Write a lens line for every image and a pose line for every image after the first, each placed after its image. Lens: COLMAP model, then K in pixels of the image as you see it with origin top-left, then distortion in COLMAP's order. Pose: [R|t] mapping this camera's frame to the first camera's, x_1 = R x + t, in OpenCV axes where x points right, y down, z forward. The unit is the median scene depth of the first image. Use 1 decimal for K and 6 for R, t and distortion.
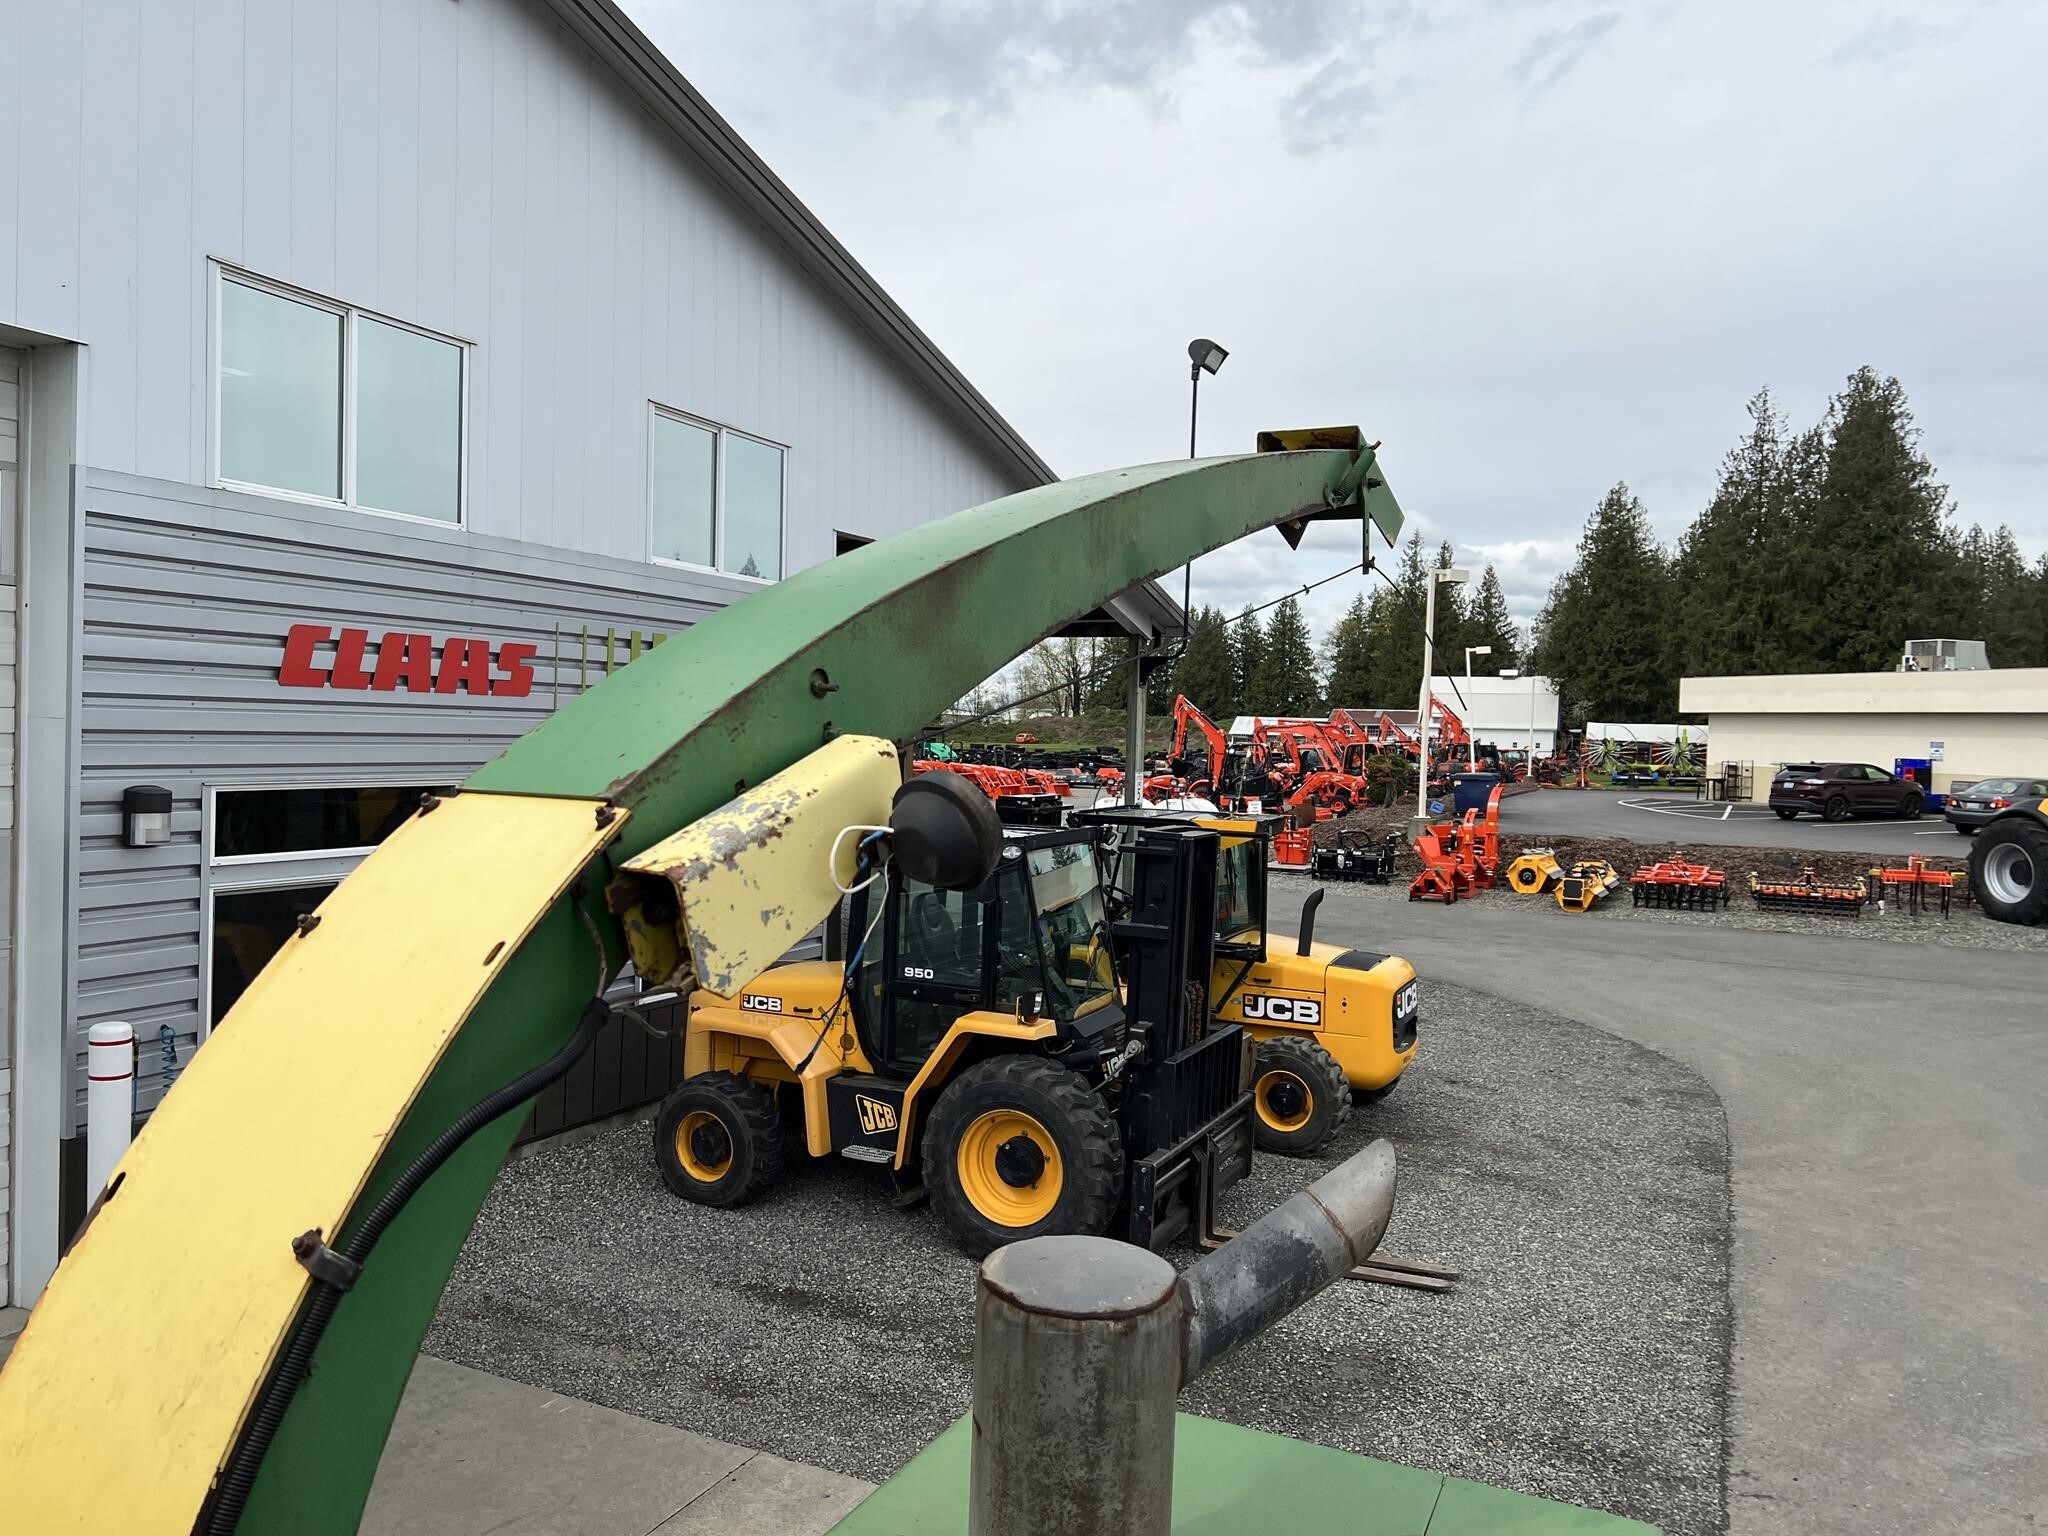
lens RADIAL K [[1546.4, 0, 1024.0], [0, 1546.4, 768.0], [0, 0, 1]] dist [0.016359, -0.009374]
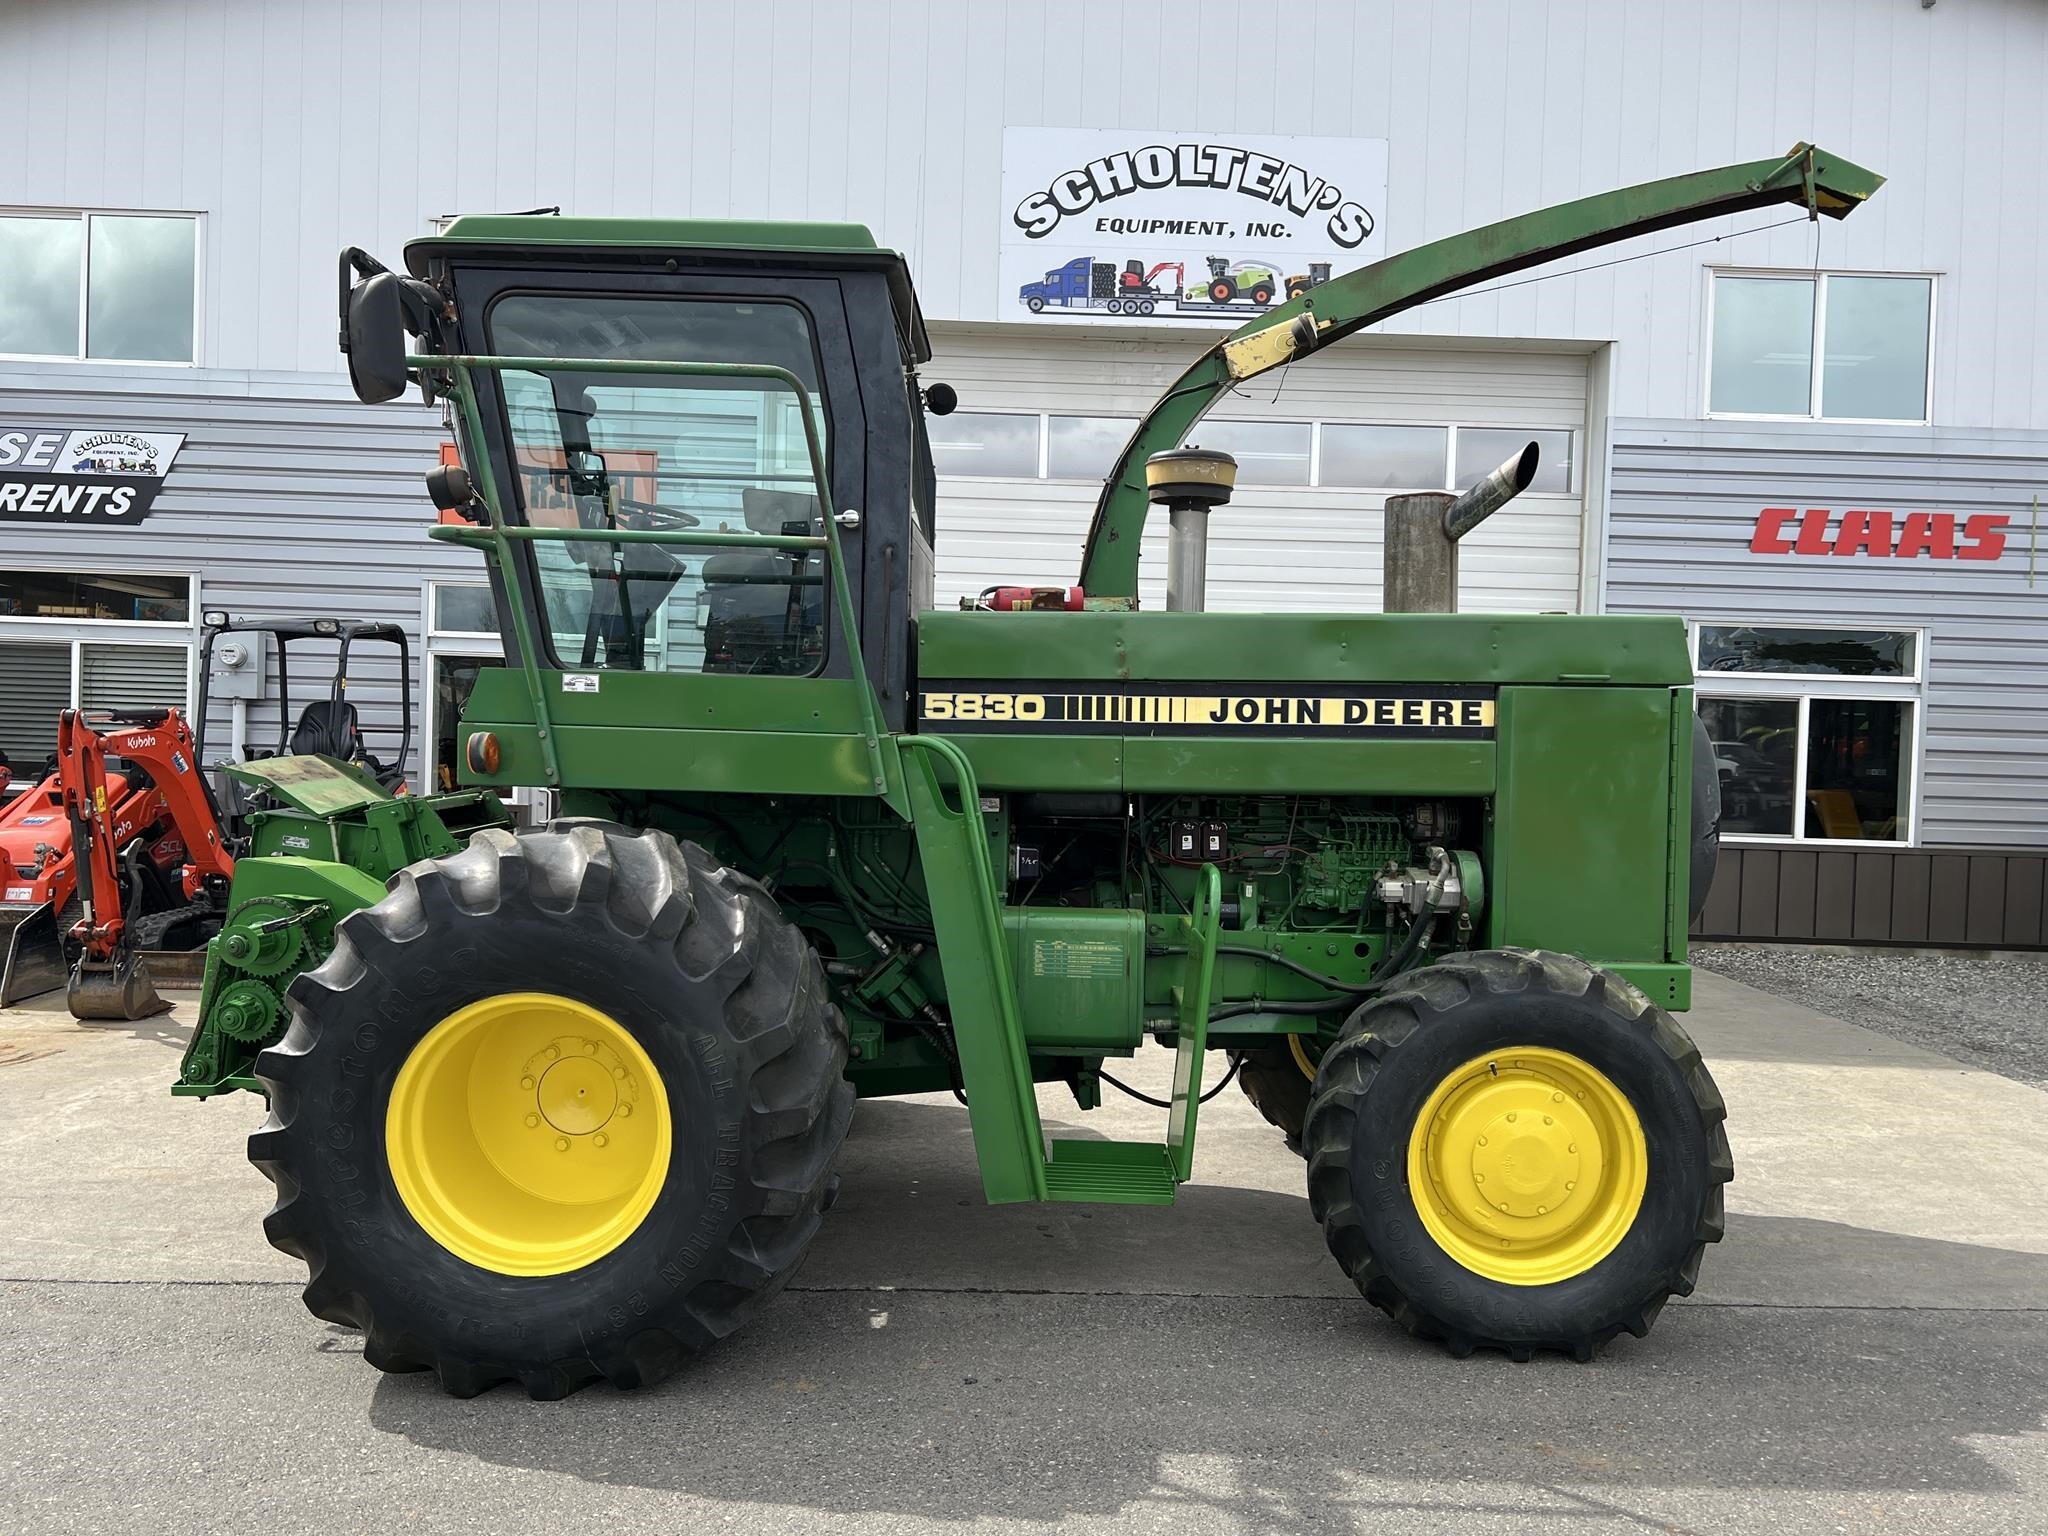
lens RADIAL K [[1525.9, 0, 1024.0], [0, 1525.9, 789.6], [0, 0, 1]] dist [0.054318, -0.063659]
pose [[0.418267, 0.004383, -0.908314, 0.443695], [-0.043571, 0.998934, -0.015244, 0.181801], [0.907279, 0.045953, 0.418012, -0.154056]]
